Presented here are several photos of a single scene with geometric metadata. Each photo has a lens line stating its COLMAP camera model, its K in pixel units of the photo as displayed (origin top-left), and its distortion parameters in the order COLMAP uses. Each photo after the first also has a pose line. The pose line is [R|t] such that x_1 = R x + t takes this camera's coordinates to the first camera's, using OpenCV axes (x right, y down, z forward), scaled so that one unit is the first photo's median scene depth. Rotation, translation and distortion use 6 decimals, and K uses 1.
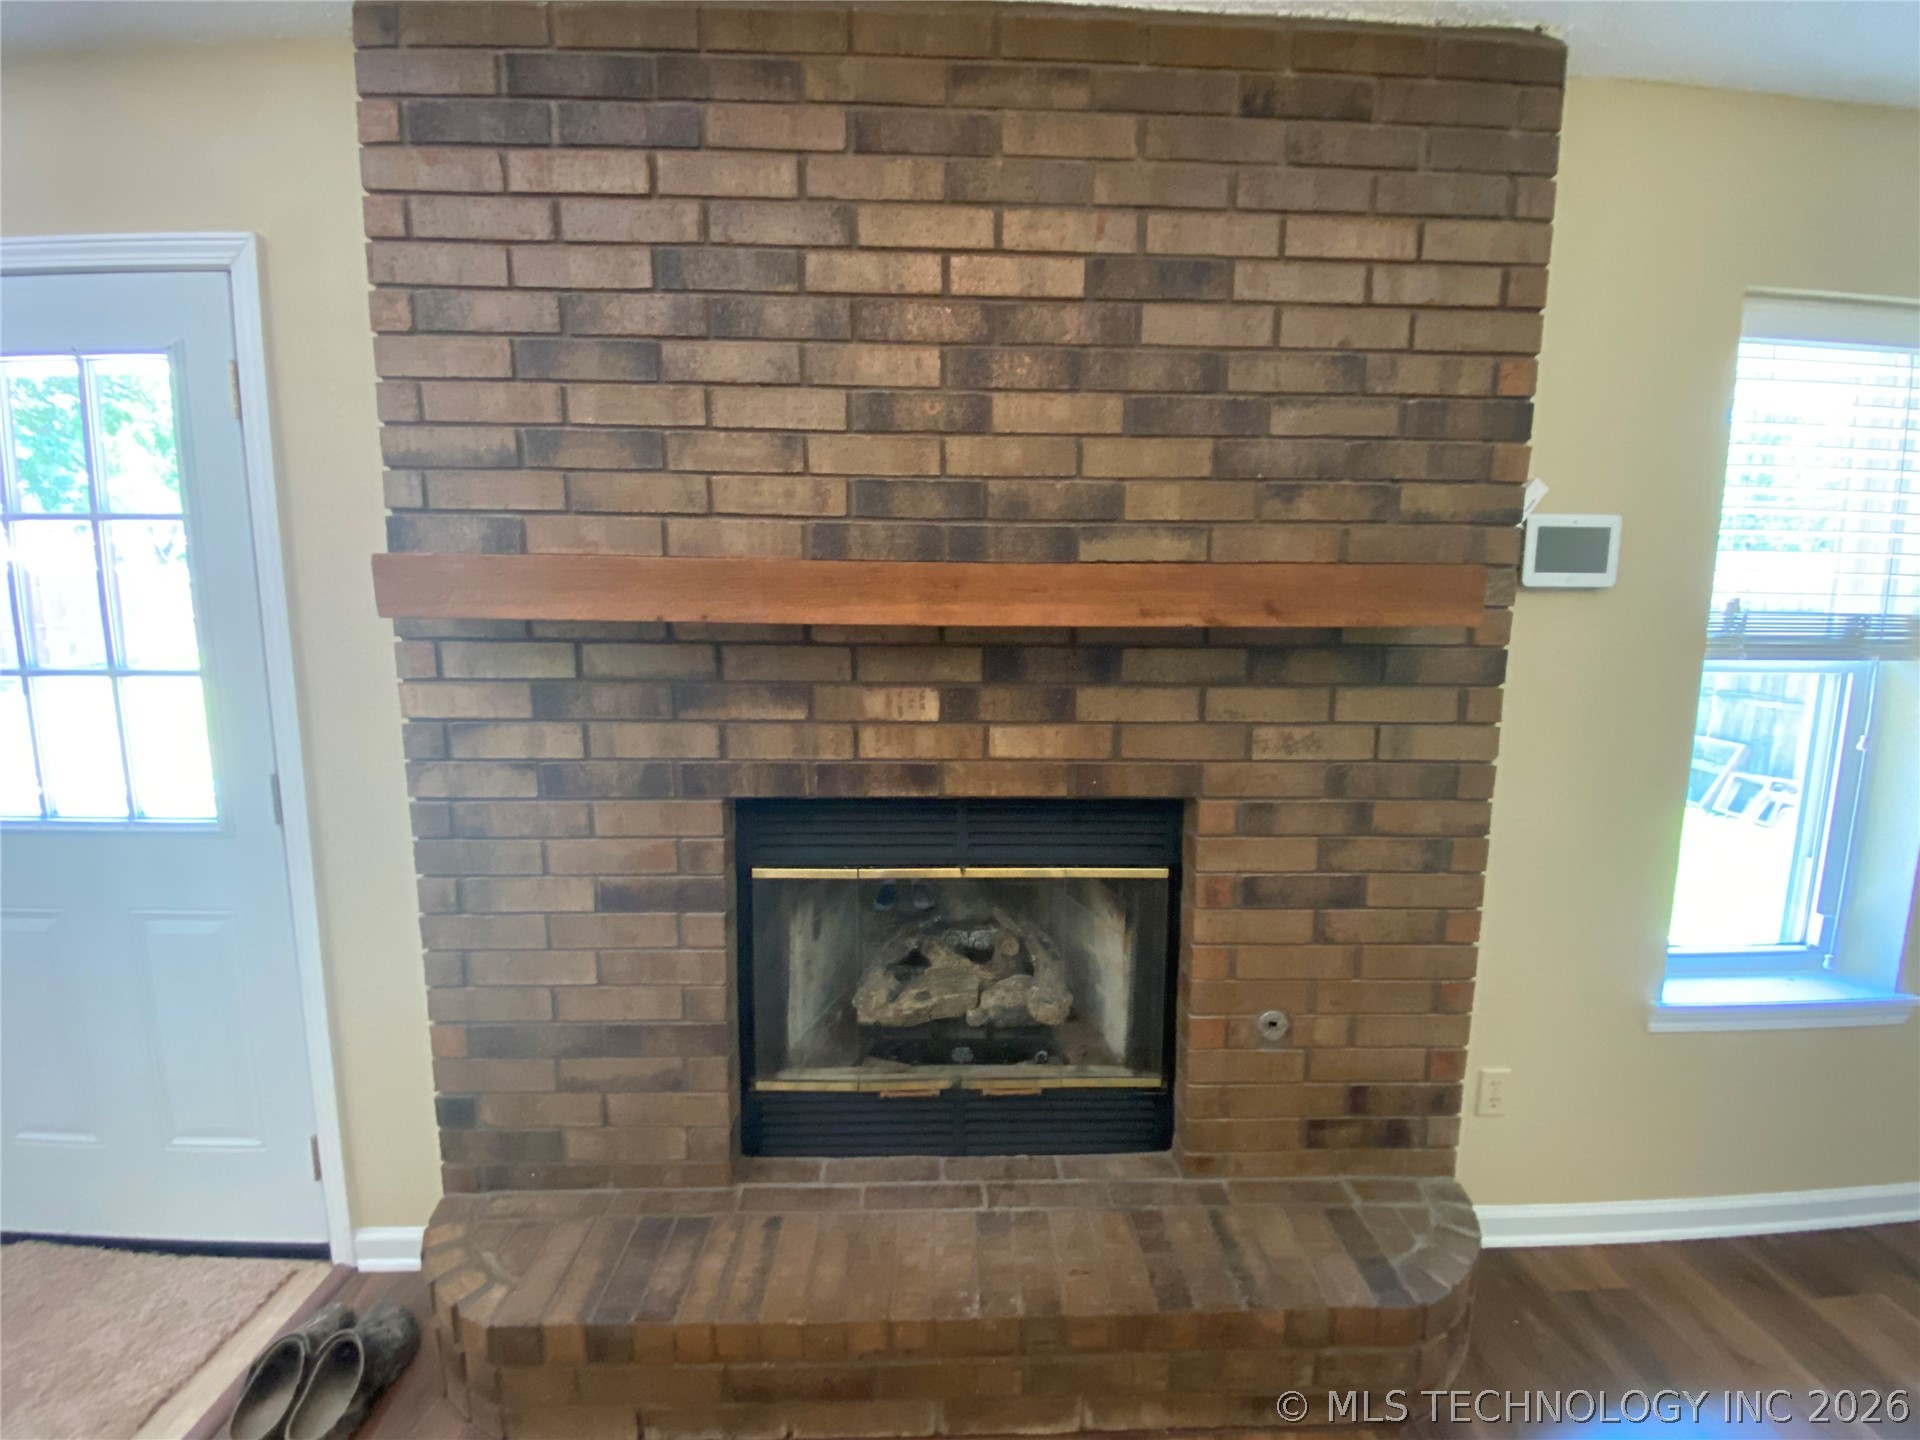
lens RADIAL K [[771.6, 0, 960.0], [0, 771.6, 720.0], [0, 0, 1]] dist [0.003675, -0.000373]
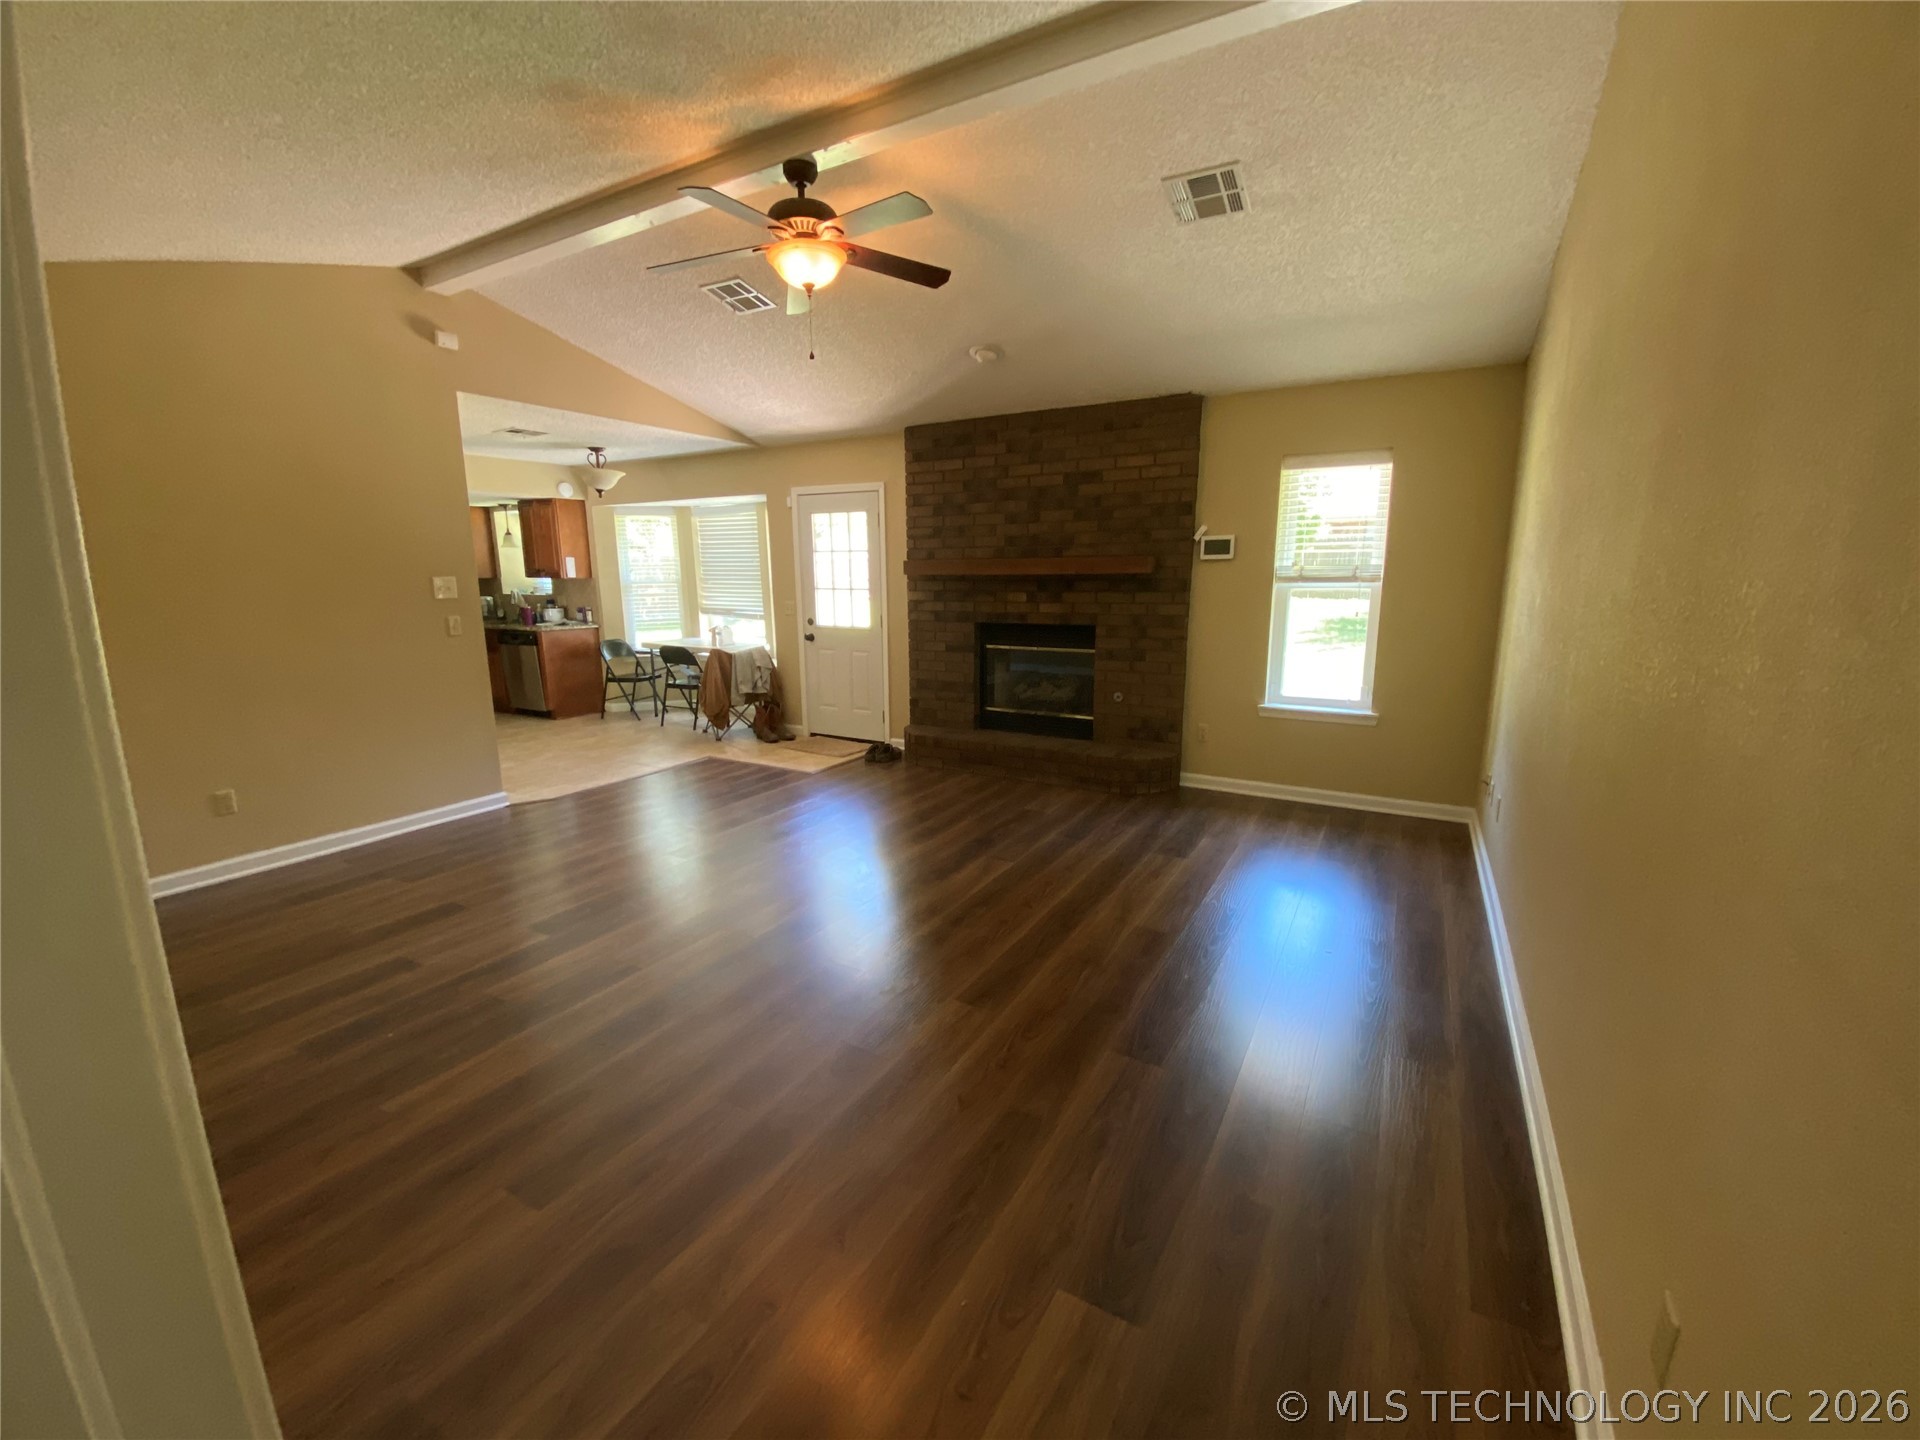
lens RADIAL K [[771.6, 0, 960.0], [0, 771.6, 720.0], [0, 0, 1]] dist [0.003675, -0.000373]
pose [[0.843392, 0.084967, -0.530537, 1.706406], [-0.054285, 0.995840, 0.073190, 0.311244], [0.534549, -0.032928, 0.844496, -2.285054]]
